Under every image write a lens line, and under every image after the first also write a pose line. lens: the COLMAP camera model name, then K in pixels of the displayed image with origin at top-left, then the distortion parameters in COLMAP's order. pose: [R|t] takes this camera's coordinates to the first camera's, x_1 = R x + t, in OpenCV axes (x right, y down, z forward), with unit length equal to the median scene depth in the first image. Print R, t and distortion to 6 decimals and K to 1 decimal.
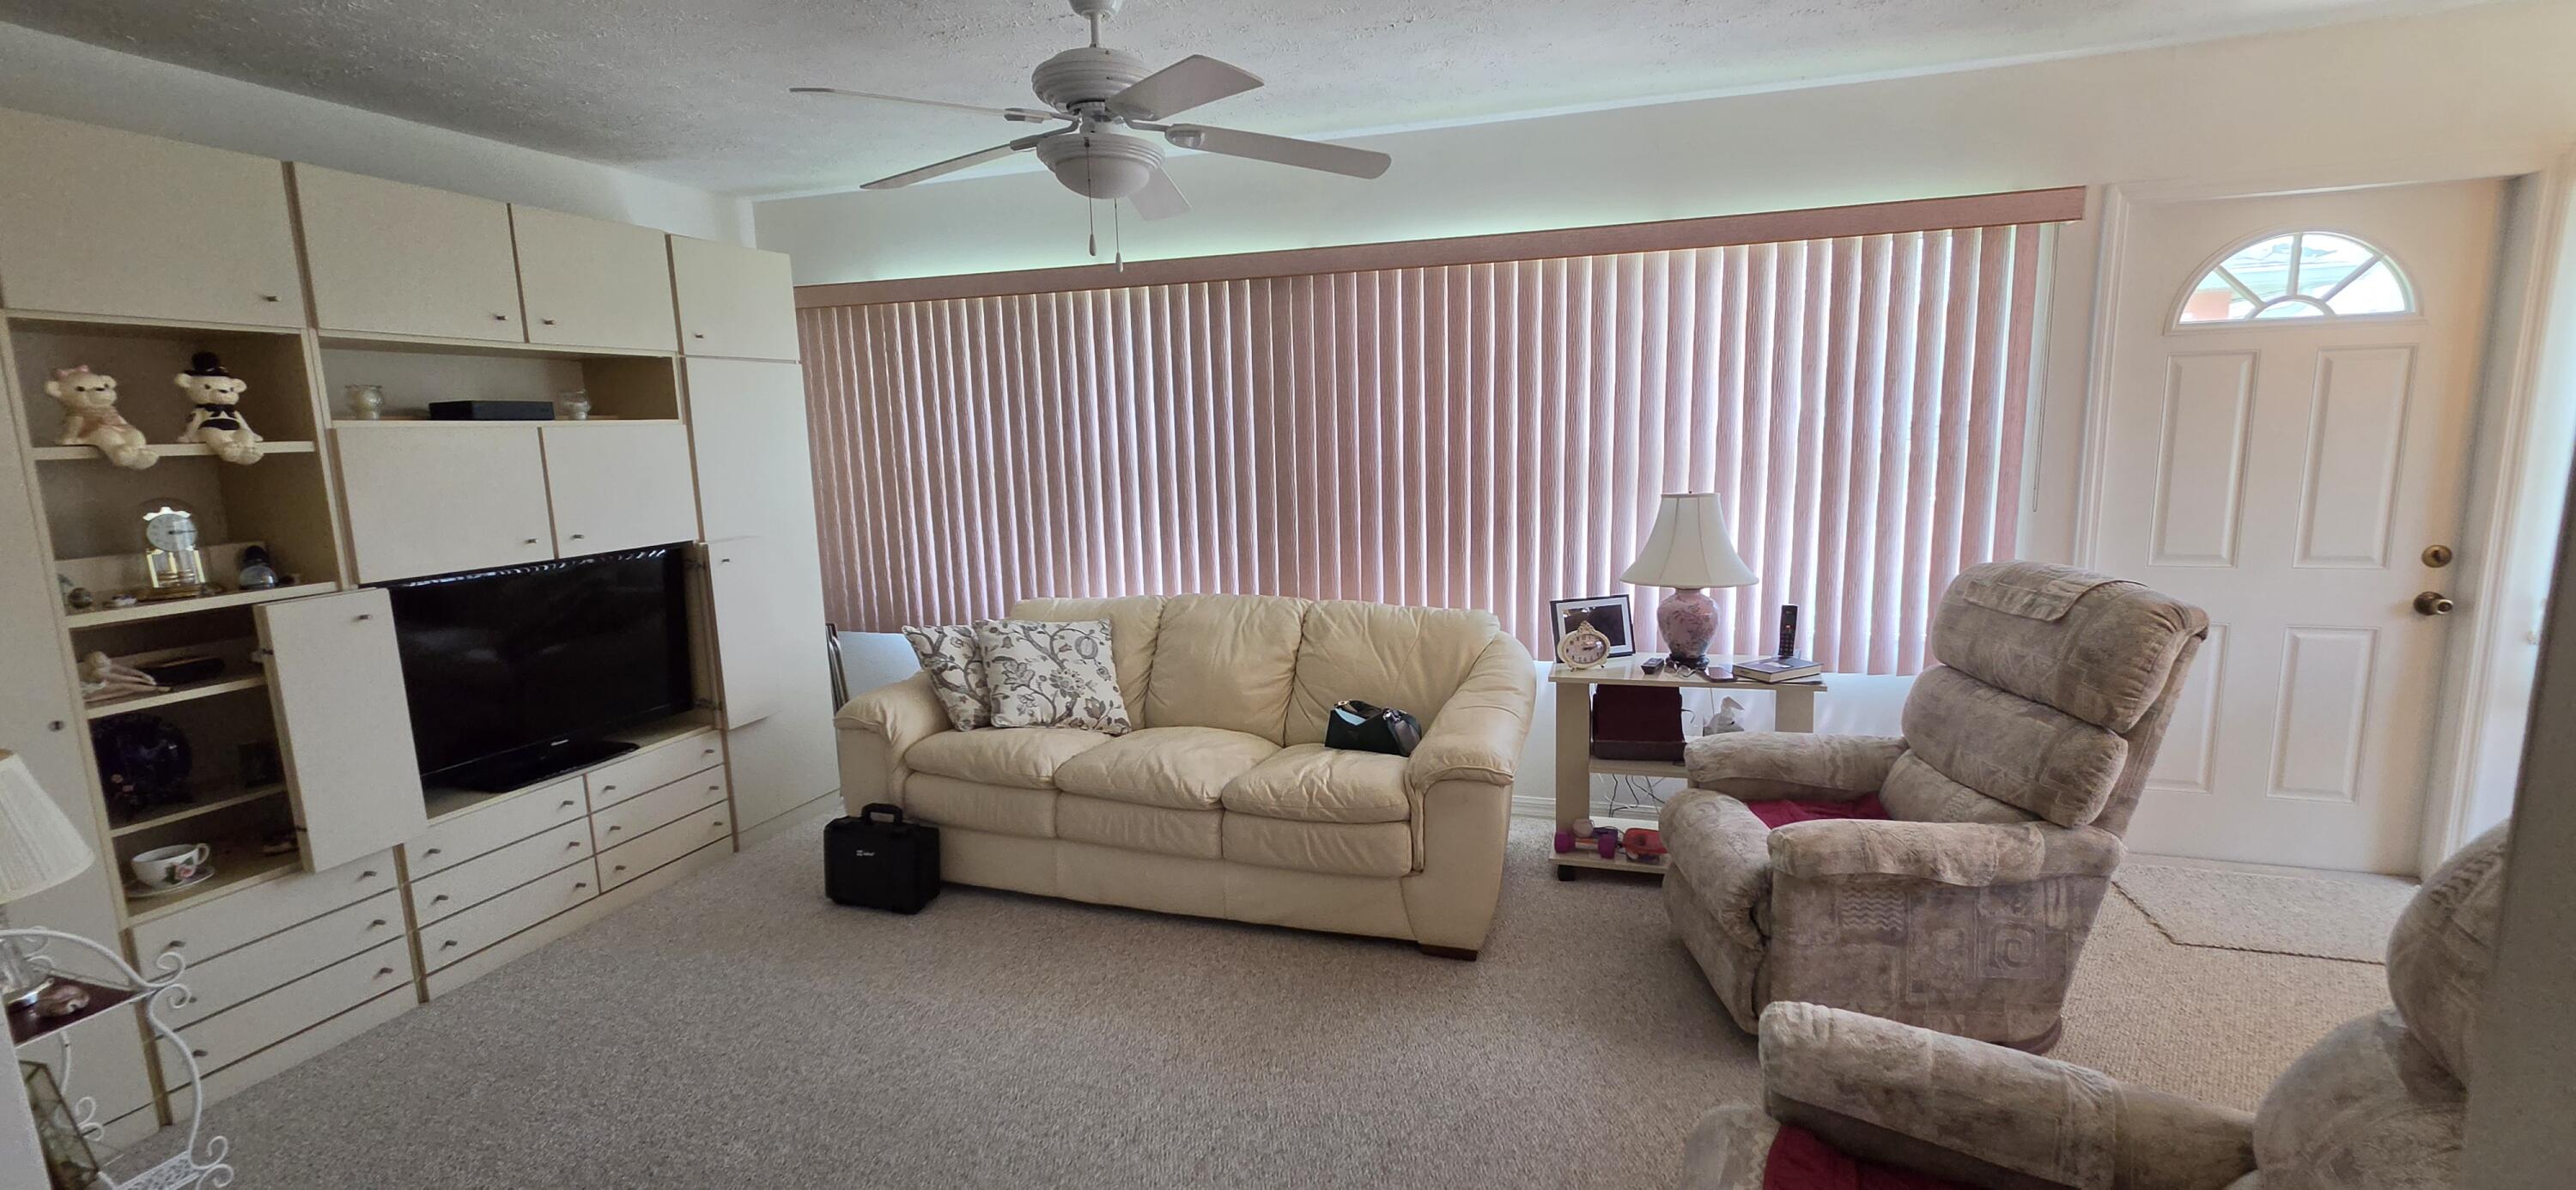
lens RADIAL K [[1075.2, 0, 1297.9], [0, 1075.2, 586.6], [0, 0, 1]] dist [-0.000680, 0.008746]
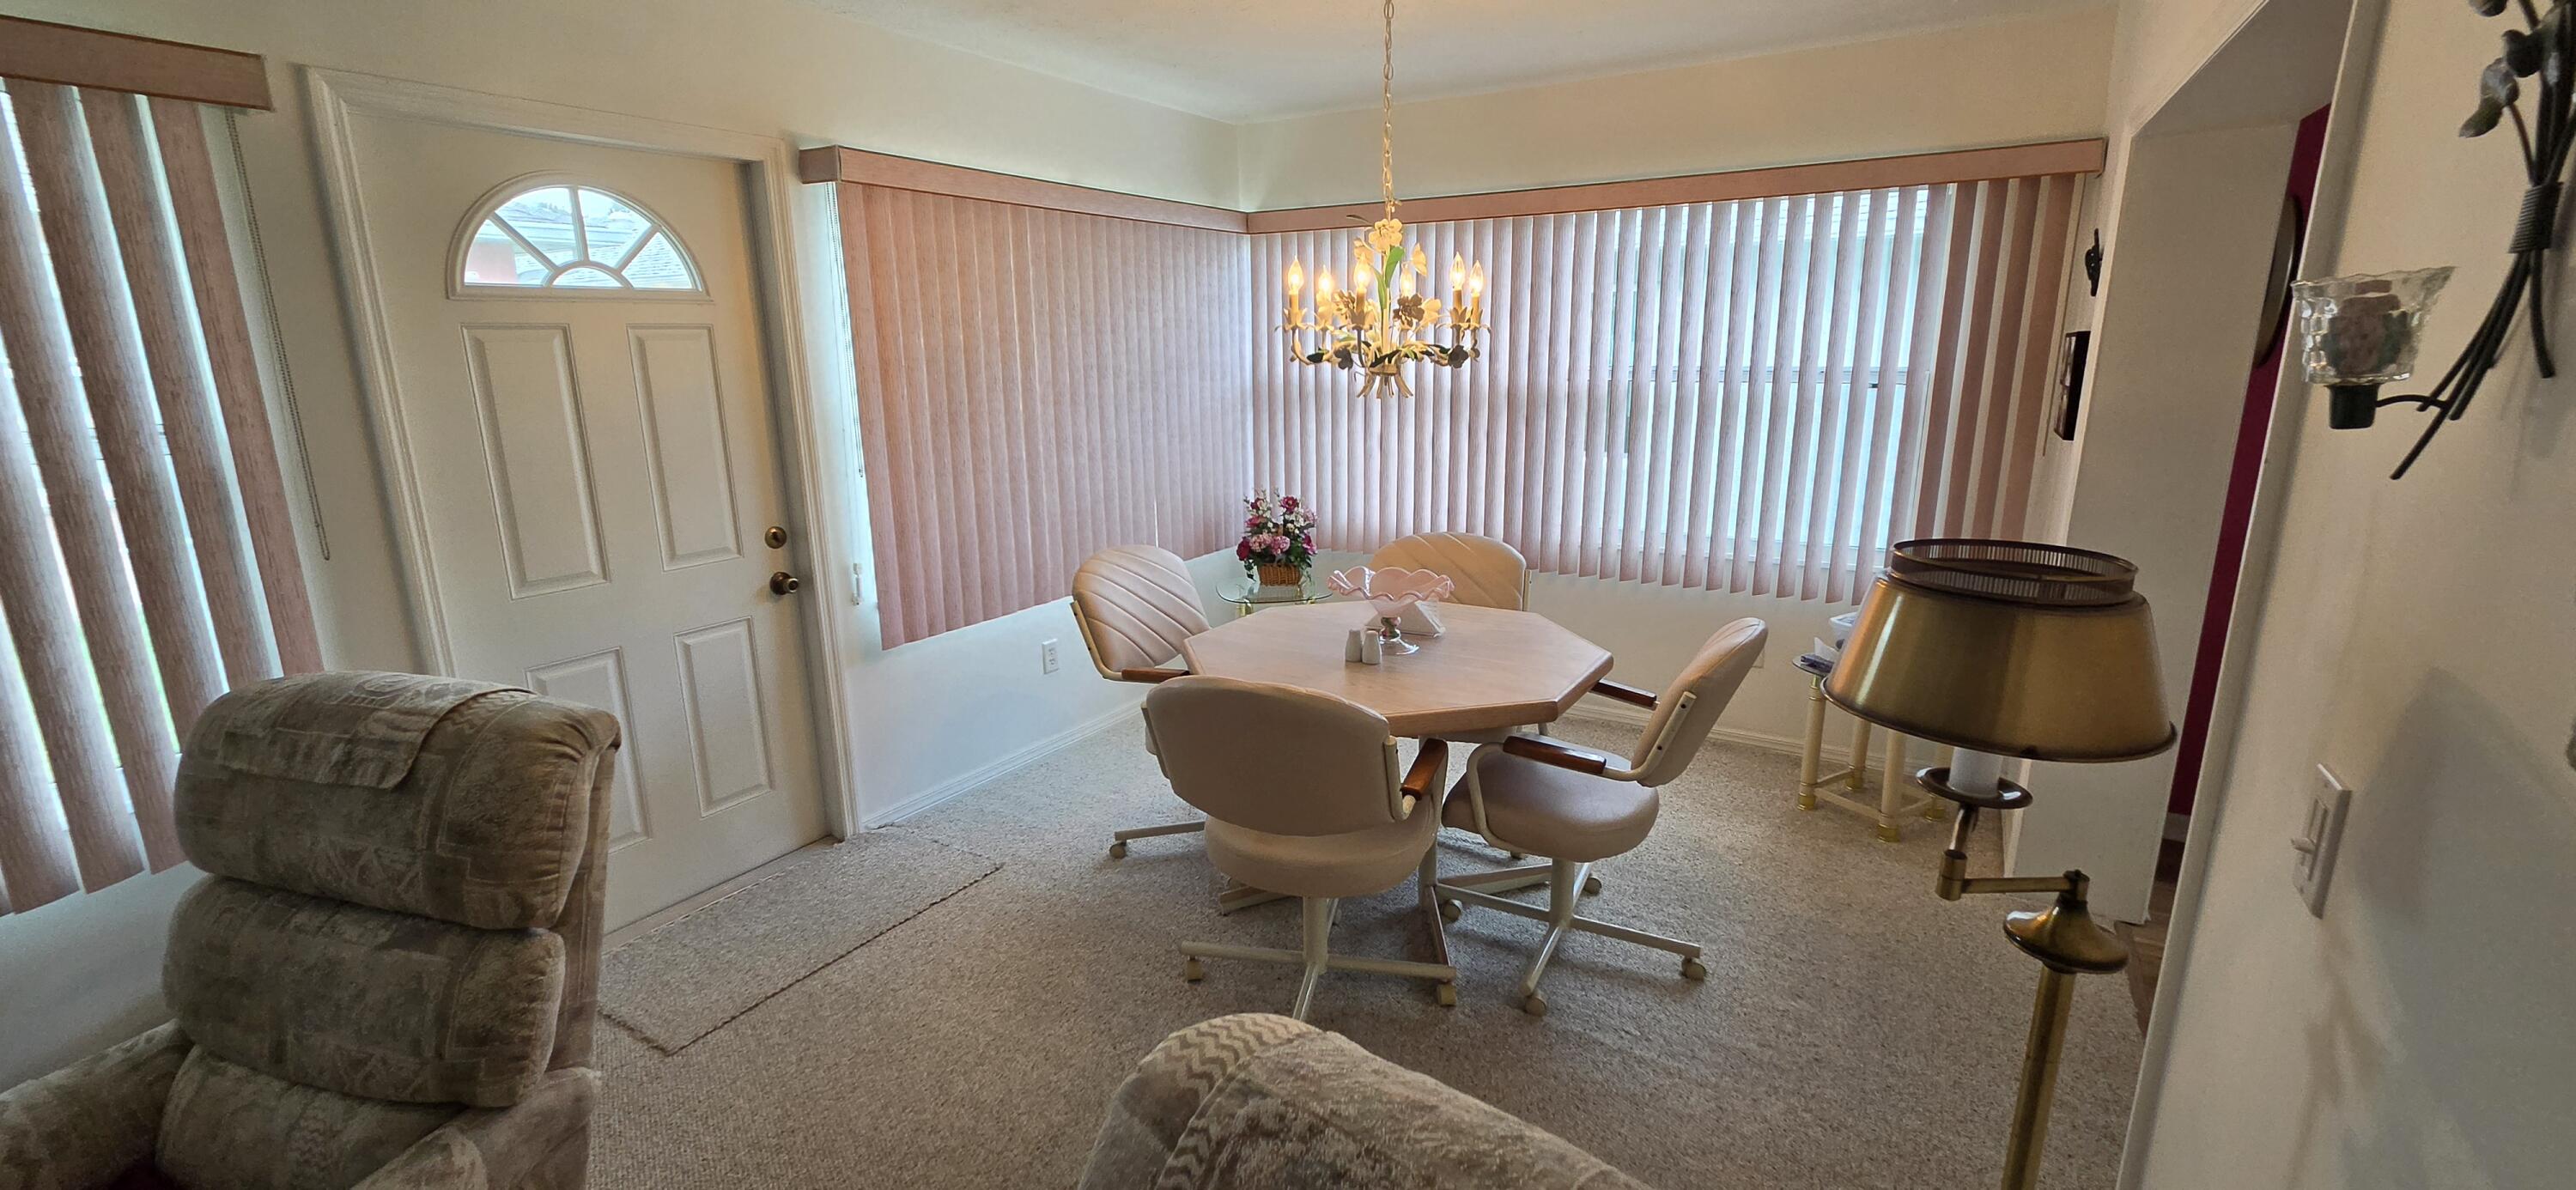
lens RADIAL K [[1049.8, 0, 1295.1], [0, 1049.8, 581.1], [0, 0, 1]] dist [0.000271, -0.003539]
pose [[0.248058, -0.198068, 0.948281, 0.281349], [0.149526, 0.974973, 0.164529, -0.094357], [-0.957136, 0.100980, 0.271466, 0.333292]]
